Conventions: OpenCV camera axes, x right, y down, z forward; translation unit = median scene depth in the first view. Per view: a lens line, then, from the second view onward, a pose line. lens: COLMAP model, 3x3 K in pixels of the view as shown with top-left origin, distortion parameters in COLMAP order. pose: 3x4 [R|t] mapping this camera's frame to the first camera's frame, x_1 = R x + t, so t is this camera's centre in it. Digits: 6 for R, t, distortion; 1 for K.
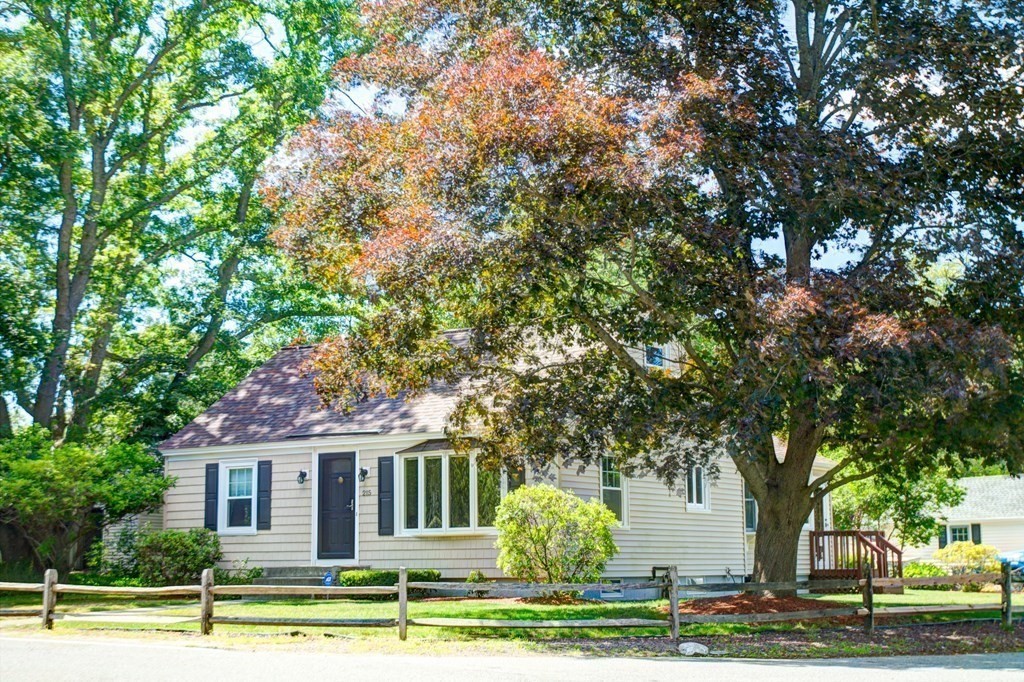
lens RADIAL K [[1598.3, 0, 512.0], [0, 1598.3, 341.0], [0, 0, 1]] dist [0.002536, 0.001625]
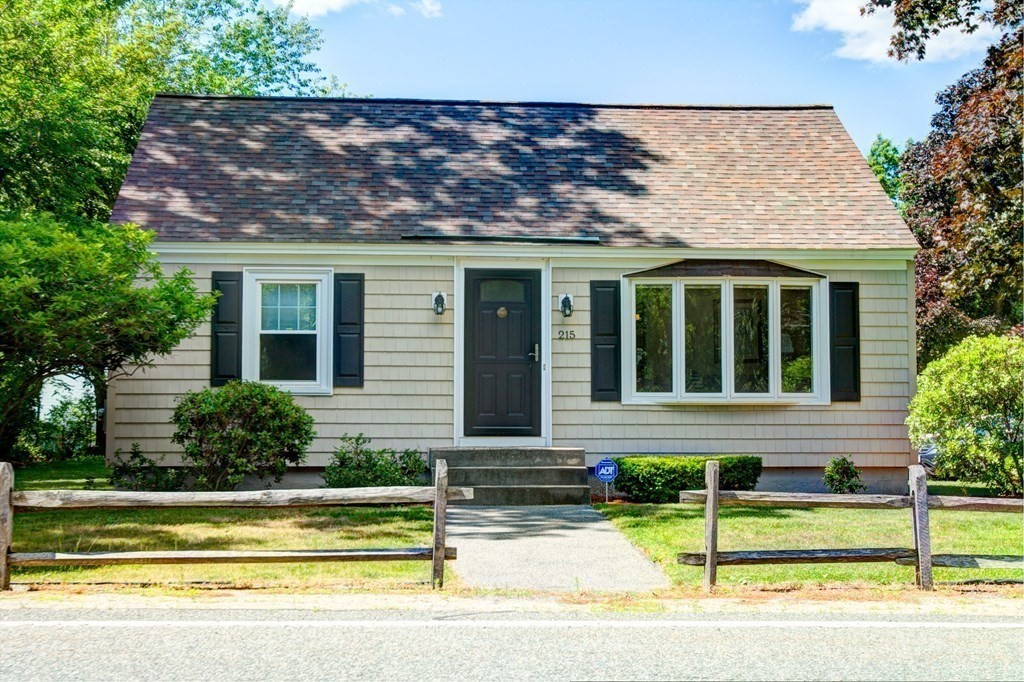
lens RADIAL K [[1598.3, 0, 512.0], [0, 1598.3, 341.0], [0, 0, 1]] dist [0.002536, 0.001625]
pose [[0.770305, 0.045494, 0.636051, -0.508487], [-0.095473, 0.994437, 0.044497, 0.069873], [-0.630488, -0.095002, 0.770363, 0.510262]]
